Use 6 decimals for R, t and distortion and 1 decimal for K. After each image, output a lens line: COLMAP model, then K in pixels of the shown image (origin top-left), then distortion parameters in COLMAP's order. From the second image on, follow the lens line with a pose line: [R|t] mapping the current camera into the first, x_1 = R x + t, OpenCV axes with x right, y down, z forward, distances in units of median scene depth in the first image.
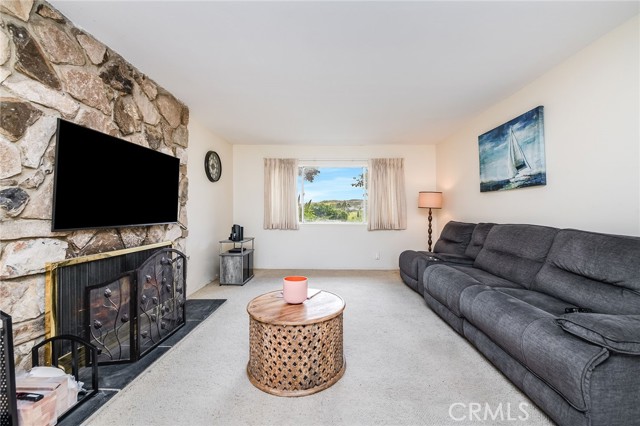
lens RADIAL K [[252.5, 0, 326.5], [0, 252.5, 209.2], [0, 0, 1]] dist [-0.020196, -0.000412]
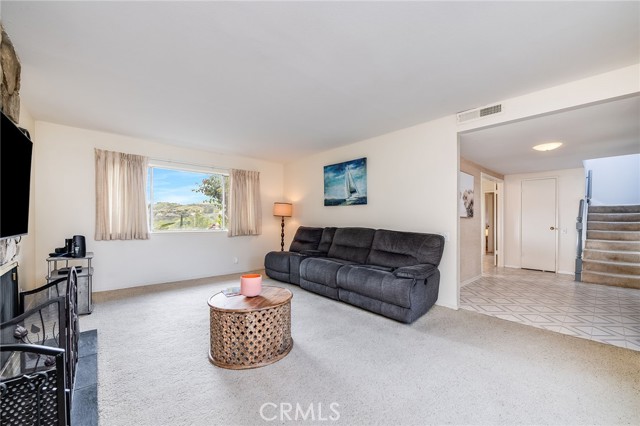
lens RADIAL K [[252.5, 0, 327.6], [0, 252.5, 219.4], [0, 0, 1]] dist [-0.020196, -0.000412]
pose [[0.724613, 0.003909, 0.689145, -0.455910], [-0.013042, 0.999883, 0.008041, -0.004072], [-0.689033, -0.014814, 0.724579, -0.068290]]
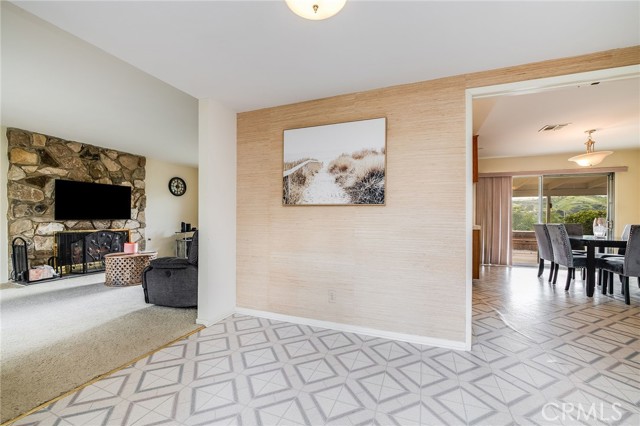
lens RADIAL K [[252.5, 0, 319.0], [0, 252.5, 220.2], [0, 0, 1]] dist [-0.020196, -0.000412]
pose [[0.938599, 0.009184, -0.344888, 1.438367], [-0.000787, 0.999700, 0.024477, 0.010904], [0.345009, -0.022703, 0.938325, -0.319093]]
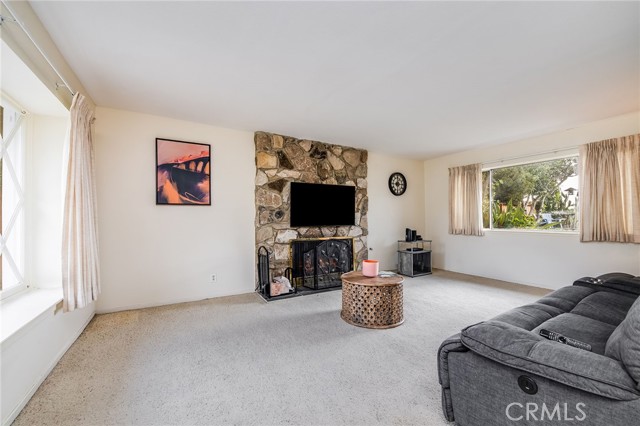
lens RADIAL K [[252.5, 0, 321.3], [0, 252.5, 218.3], [0, 0, 1]] dist [-0.020196, -0.000412]
pose [[0.516958, -0.005771, -0.855991, 0.695321], [0.016288, 0.999863, 0.003096, -0.001054], [0.855856, -0.015543, 0.516981, -0.041051]]
